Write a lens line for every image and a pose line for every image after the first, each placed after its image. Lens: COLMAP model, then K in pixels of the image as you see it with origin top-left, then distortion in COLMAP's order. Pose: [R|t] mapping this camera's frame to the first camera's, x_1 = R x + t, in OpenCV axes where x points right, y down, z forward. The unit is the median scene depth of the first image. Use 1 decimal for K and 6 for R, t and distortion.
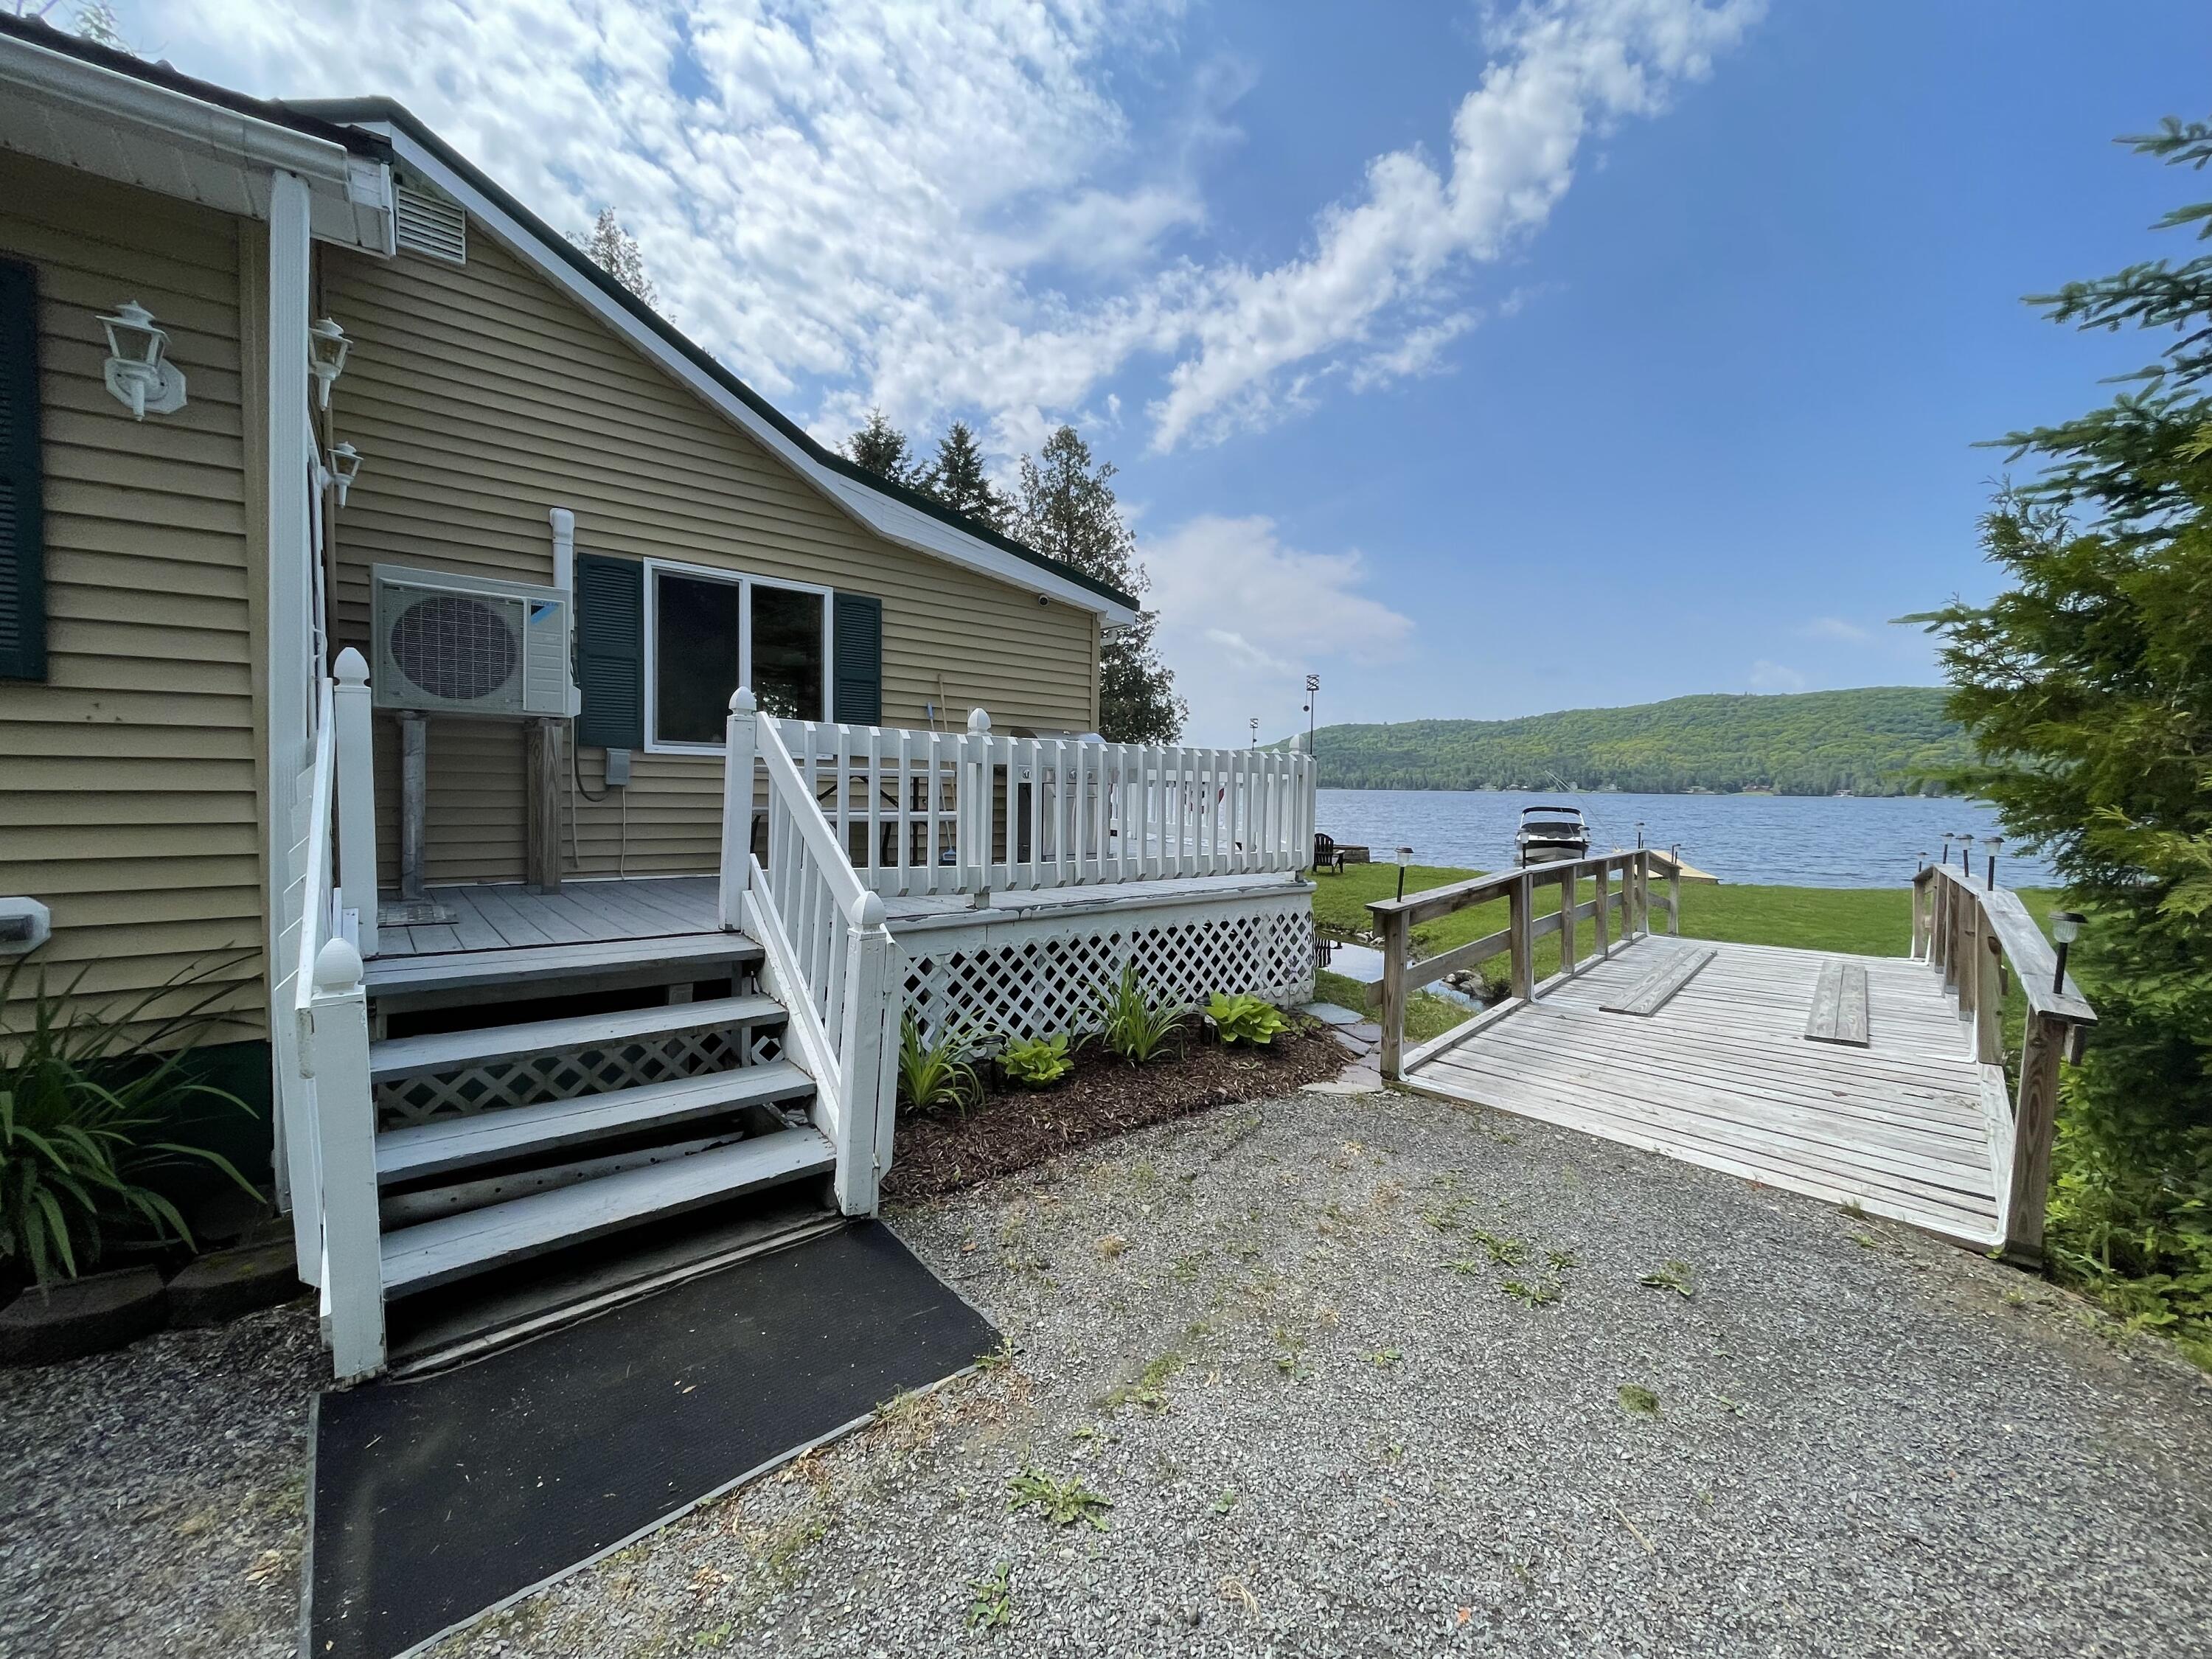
lens RADIAL K [[885.5, 0, 1101.5], [0, 885.5, 824.6], [0, 0, 1]] dist [-0.000549, -0.001668]
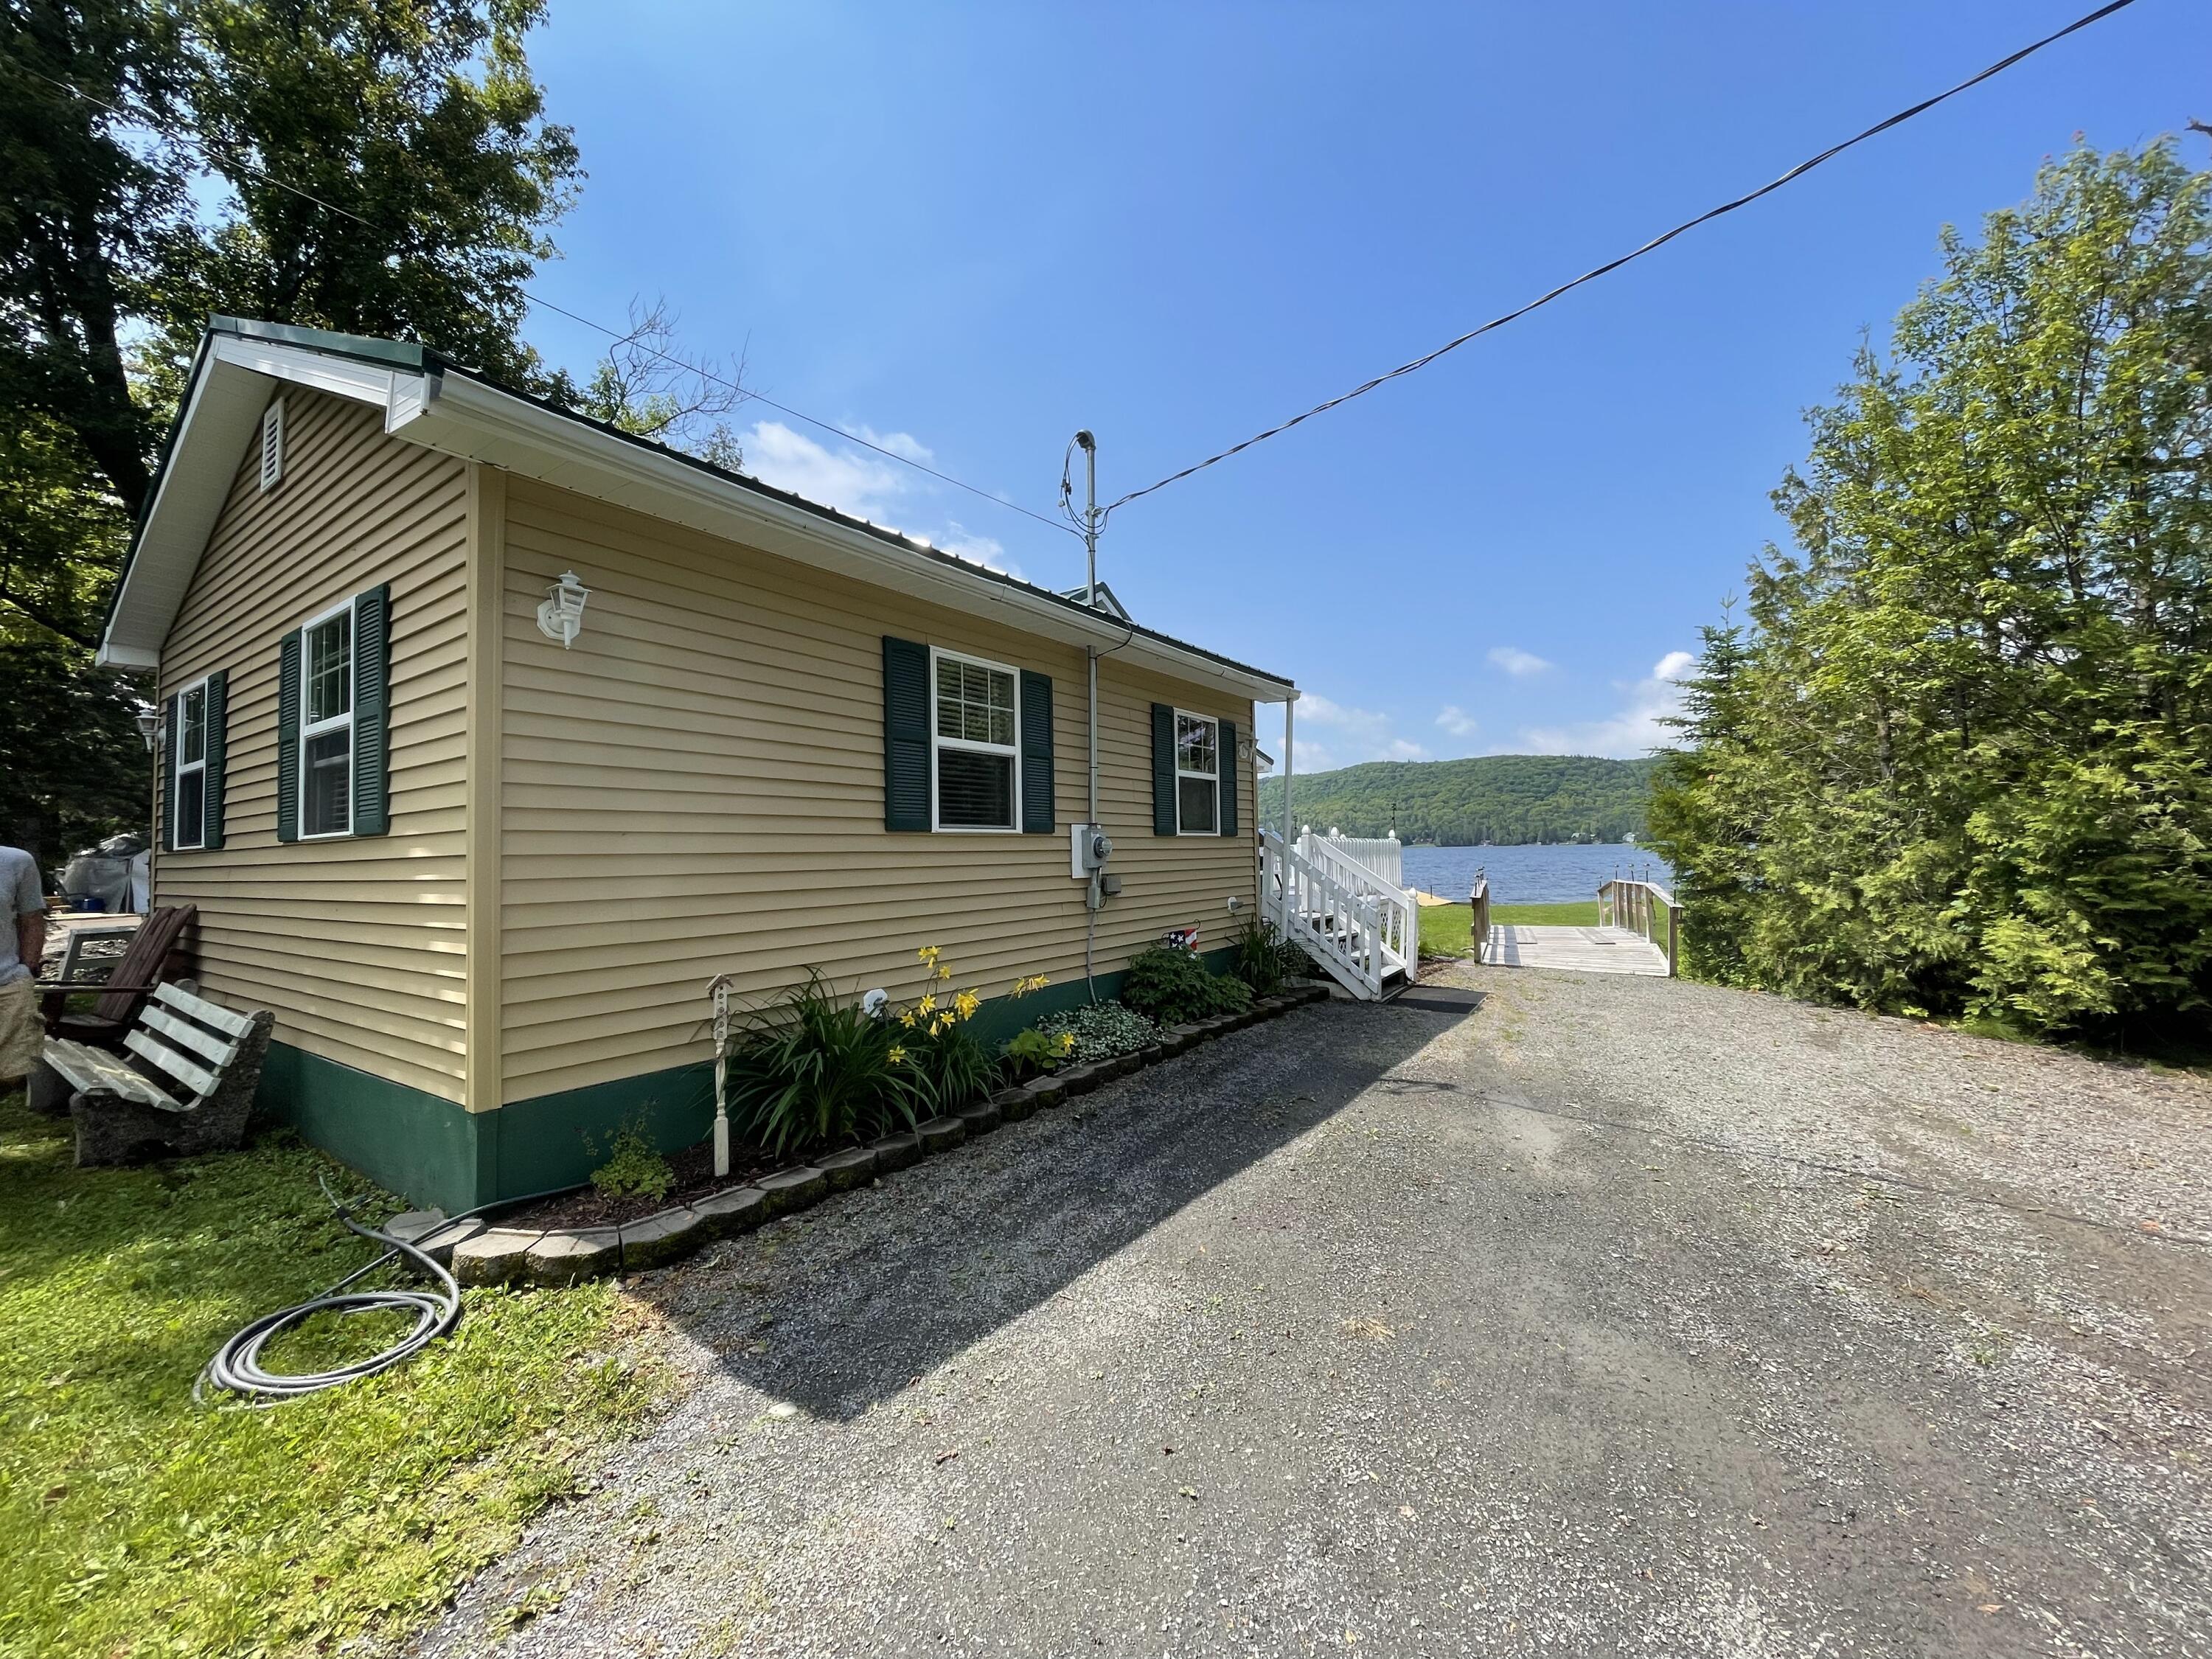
lens RADIAL K [[885.5, 0, 1101.5], [0, 885.5, 824.6], [0, 0, 1]] dist [-0.000549, -0.001668]
pose [[0.957807, -0.021574, 0.286601, -1.974999], [0.043090, 0.996687, -0.068978, 0.015491], [-0.284164, 0.078417, 0.955564, -1.636714]]
